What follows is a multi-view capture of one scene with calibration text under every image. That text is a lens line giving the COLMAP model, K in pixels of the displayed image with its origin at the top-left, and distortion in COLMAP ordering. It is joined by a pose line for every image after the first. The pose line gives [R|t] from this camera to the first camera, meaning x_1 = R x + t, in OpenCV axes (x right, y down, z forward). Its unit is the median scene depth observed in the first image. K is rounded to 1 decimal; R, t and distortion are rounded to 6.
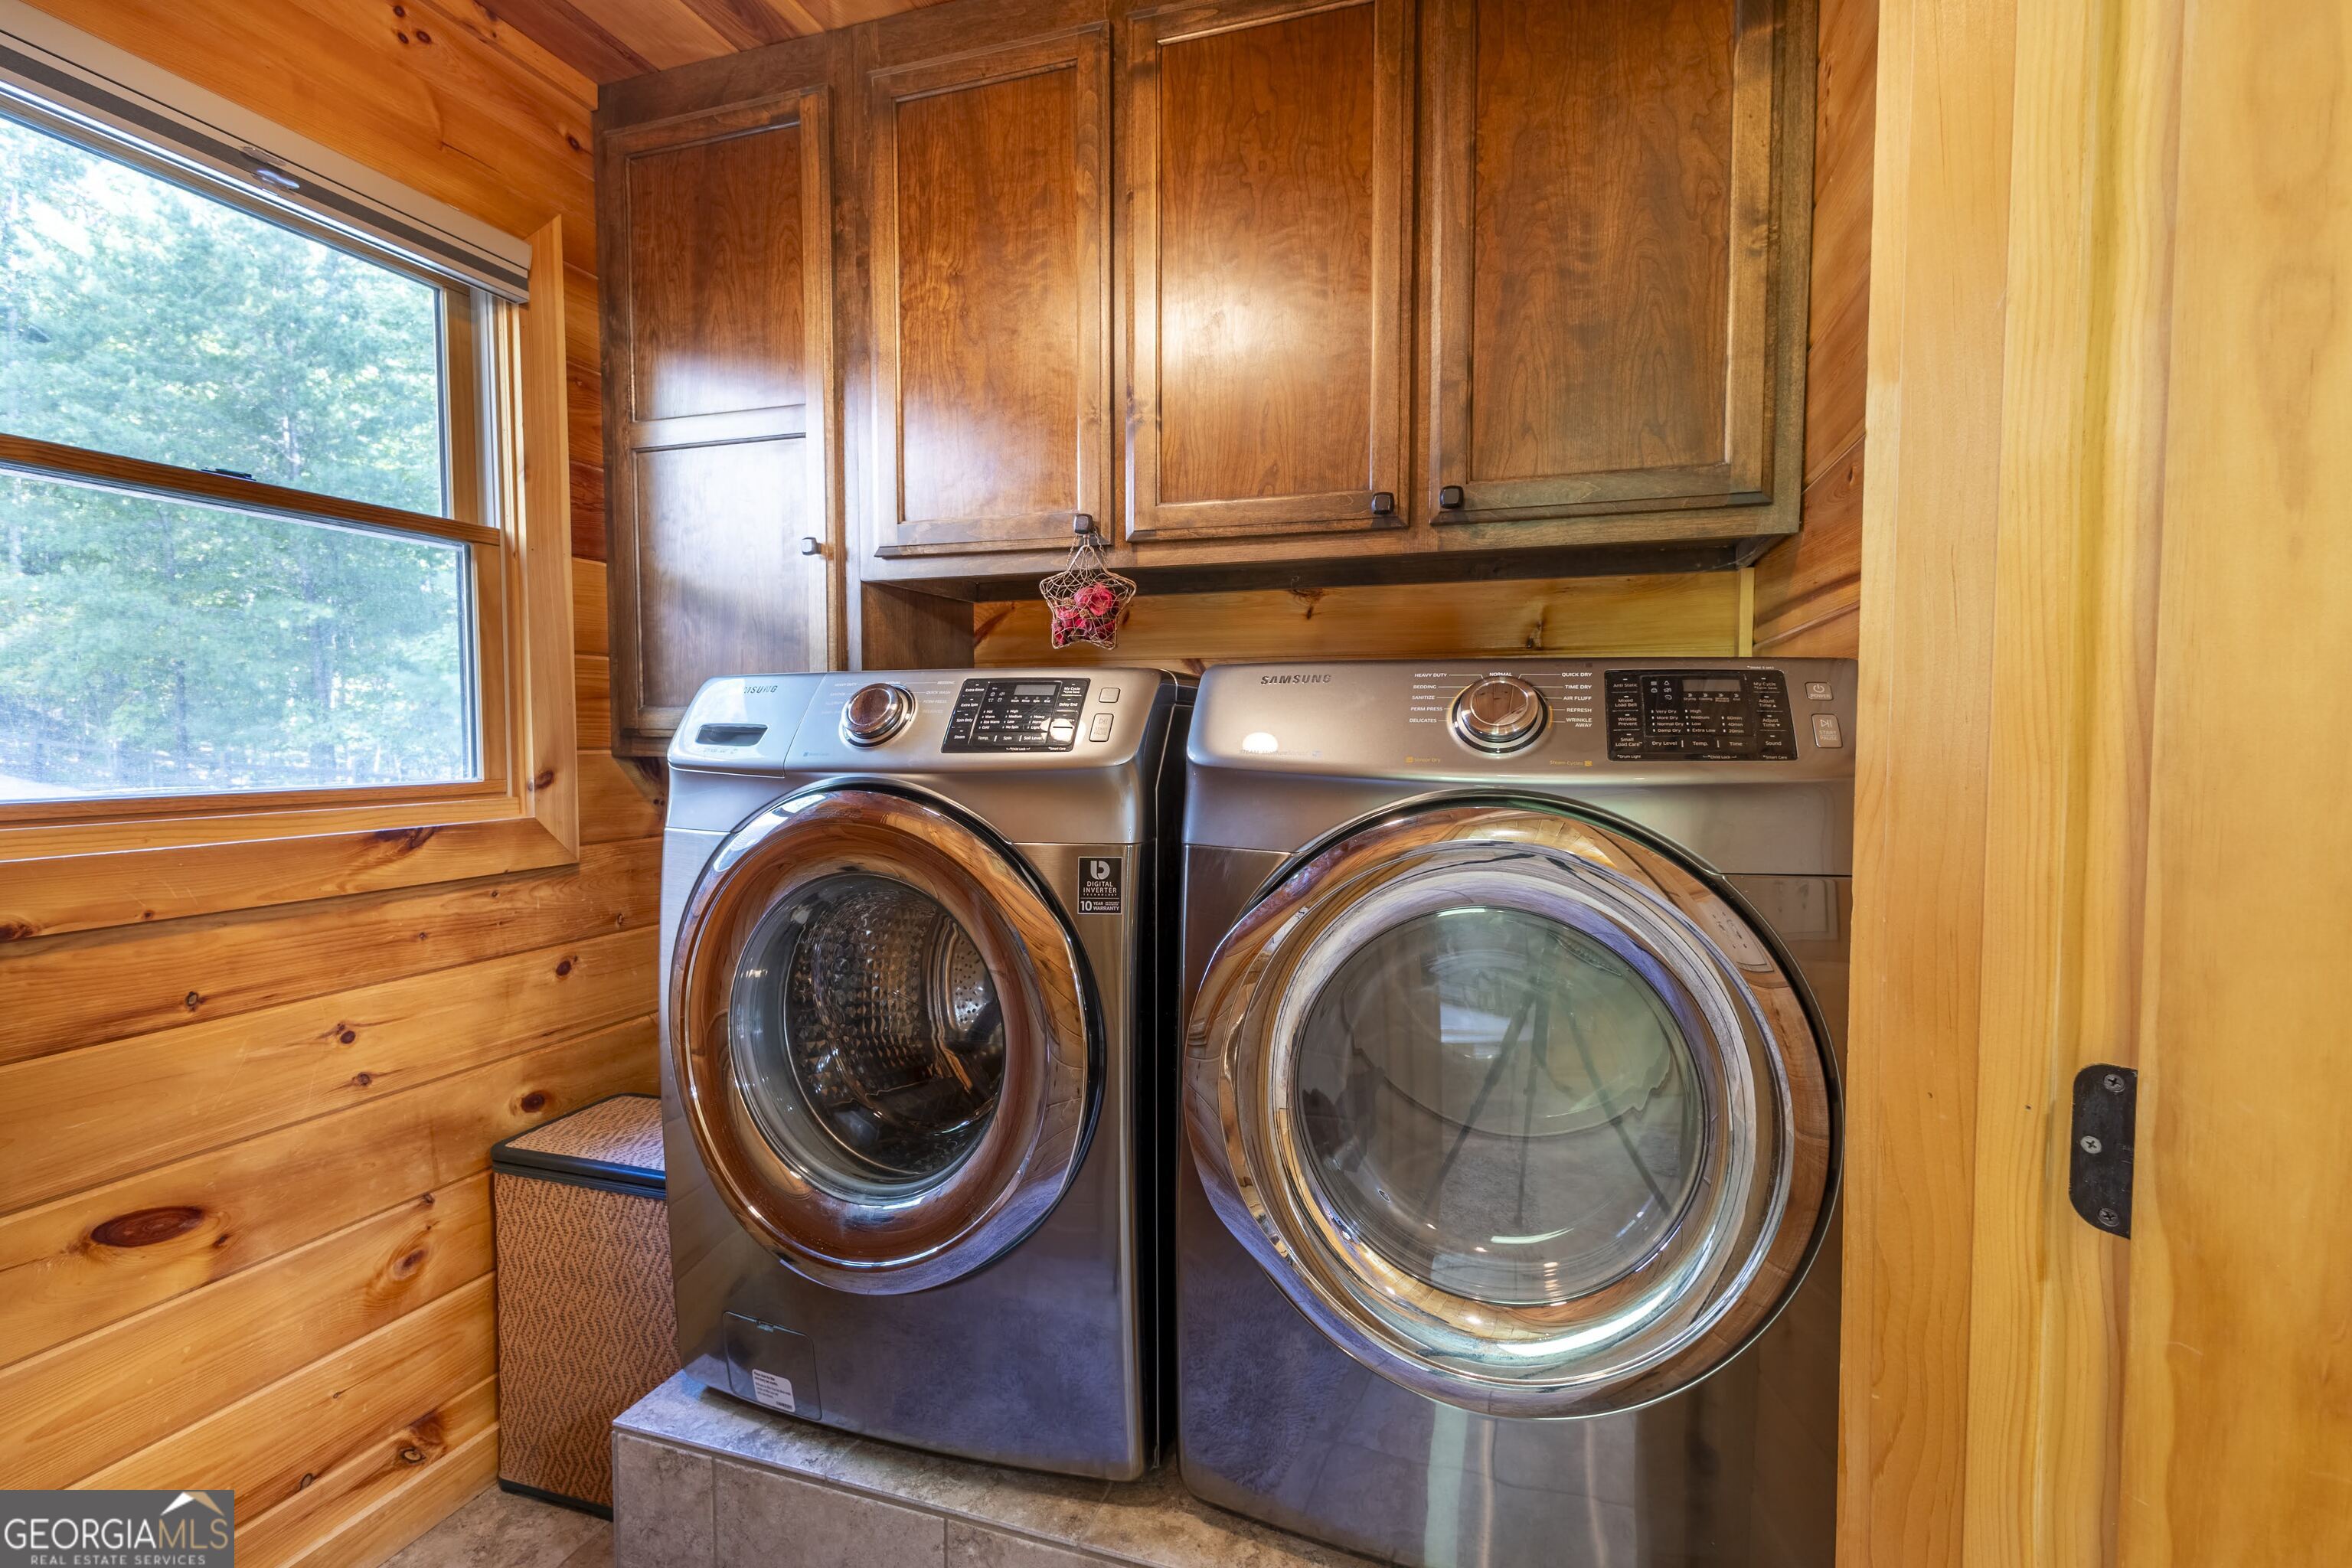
lens RADIAL K [[1086.0, 0, 1177.8], [0, 1086.0, 783.6], [0, 0, 1]] dist [0.005989, -0.002597]
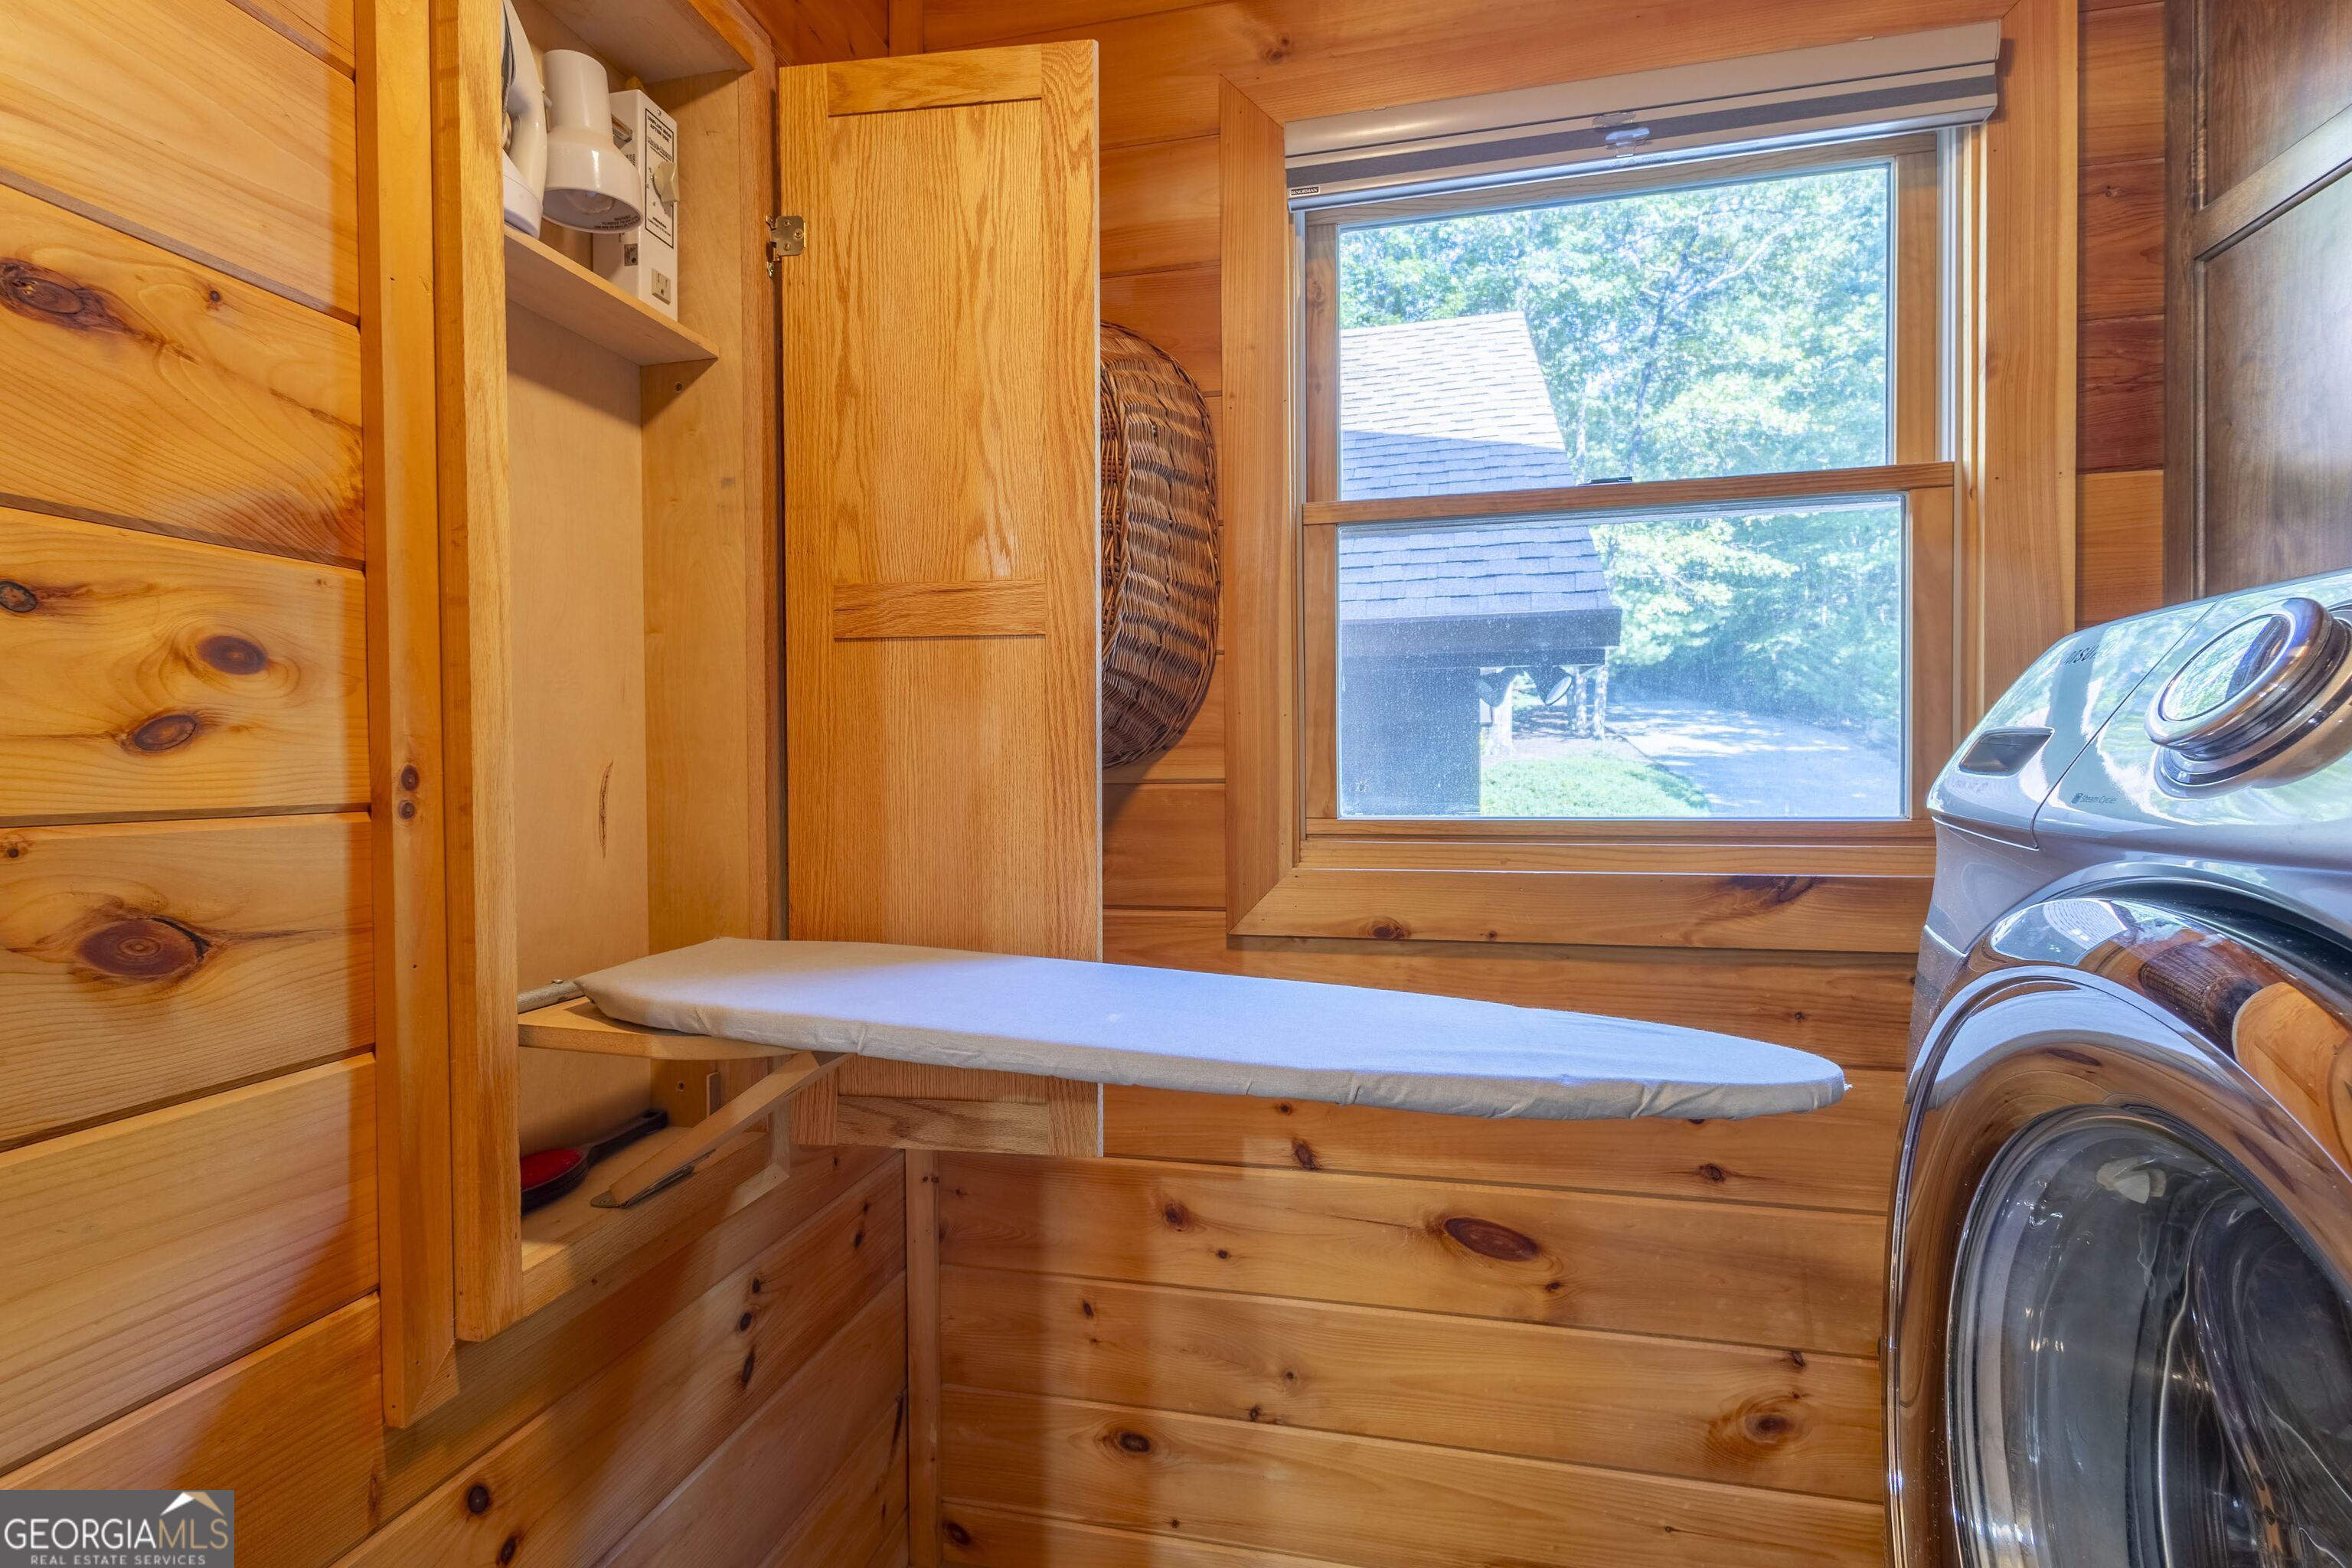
lens RADIAL K [[1086.0, 0, 1179.9], [0, 1086.0, 776.4], [0, 0, 1]] dist [0.005989, -0.002597]
pose [[0.098541, 0.017151, -0.994985, 0.028979], [-0.037421, 0.999208, 0.013518, -0.024964], [0.994429, 0.035901, 0.099105, 0.487311]]
